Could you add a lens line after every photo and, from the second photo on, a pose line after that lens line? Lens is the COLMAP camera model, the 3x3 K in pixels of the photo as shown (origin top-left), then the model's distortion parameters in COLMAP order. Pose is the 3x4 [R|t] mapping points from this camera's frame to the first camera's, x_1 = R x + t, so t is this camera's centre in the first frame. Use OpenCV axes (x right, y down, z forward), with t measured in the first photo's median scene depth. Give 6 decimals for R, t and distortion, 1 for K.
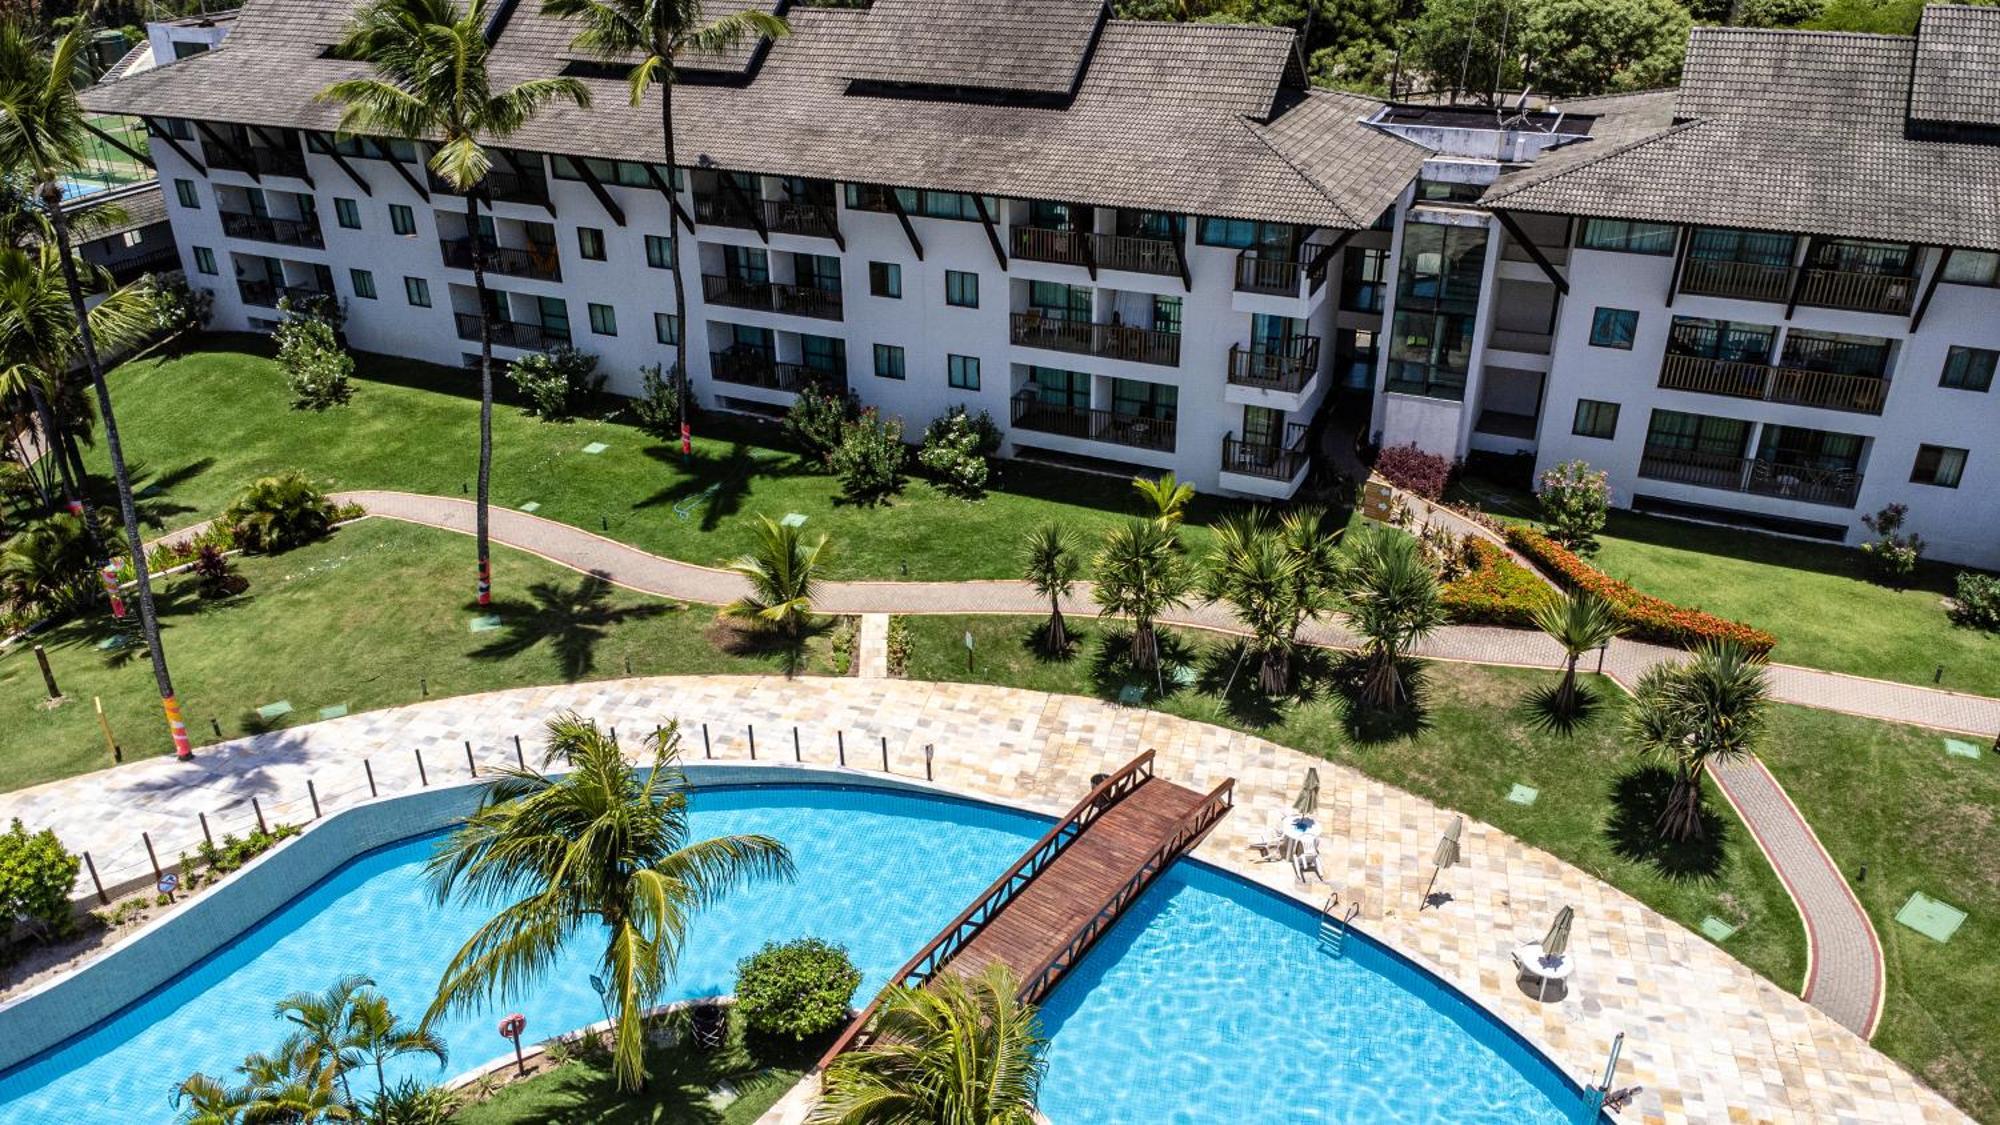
lens RADIAL K [[1466.6, 0, 1000.0], [0, 1466.6, 562.5], [0, 0, 1]] dist [0.010119, -0.000900]
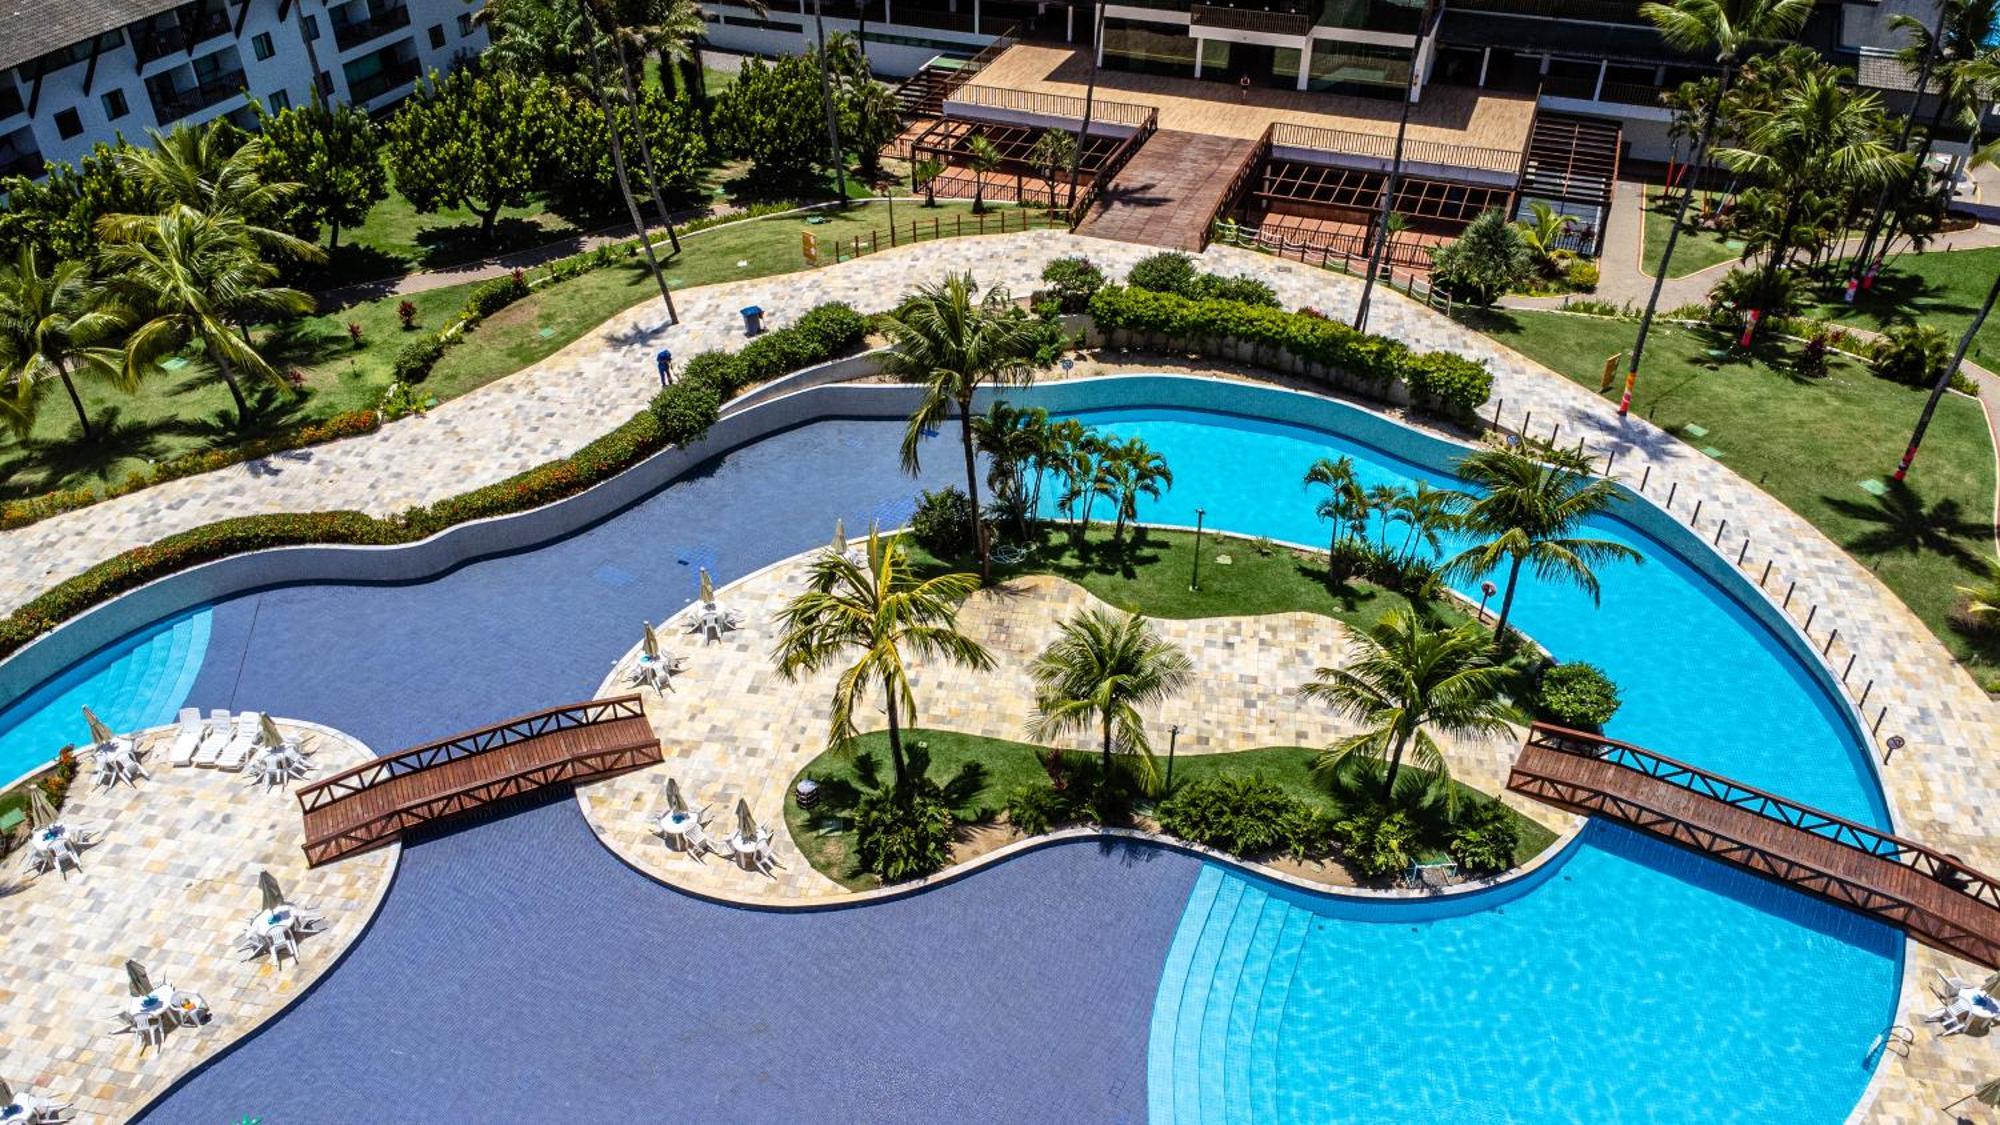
lens RADIAL K [[1475.0, 0, 990.3], [0, 1475.0, 576.9], [0, 0, 1]] dist [0.014871, -0.024200]
pose [[0.061579, 0.601472, -0.796517, 0.677574], [-0.455167, 0.727142, 0.513895, -0.215627], [0.888274, 0.330903, 0.318547, -0.049840]]
